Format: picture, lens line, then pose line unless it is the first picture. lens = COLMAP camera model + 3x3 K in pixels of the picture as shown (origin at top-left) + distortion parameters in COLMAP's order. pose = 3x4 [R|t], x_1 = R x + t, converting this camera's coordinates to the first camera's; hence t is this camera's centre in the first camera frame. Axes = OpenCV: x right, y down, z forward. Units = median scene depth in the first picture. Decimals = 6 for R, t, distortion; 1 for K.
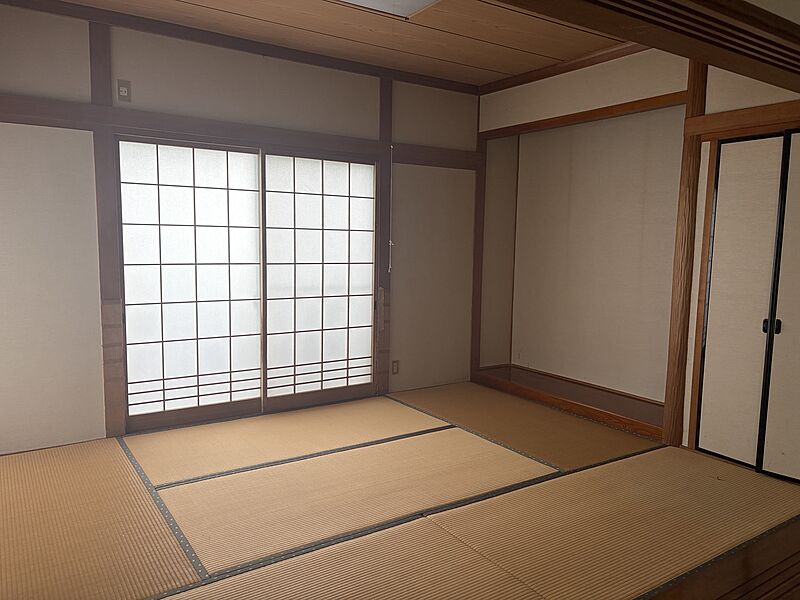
lens RADIAL K [[605.7, 0, 398.8], [0, 605.7, 308.7], [0, 0, 1]] dist [0.048144, -0.048709]
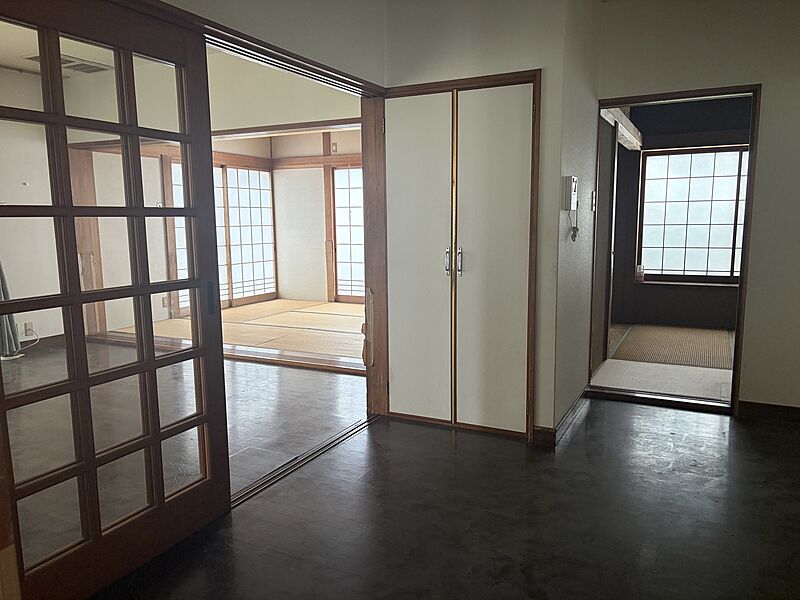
lens RADIAL K [[605.7, 0, 405.8], [0, 605.7, 312.0], [0, 0, 1]] dist [0.048144, -0.048709]
pose [[0.489508, 0.117793, -0.864007, 1.412447], [-0.090002, 0.992367, 0.084301, 0.027675], [0.867342, 0.036496, 0.496373, 0.117553]]
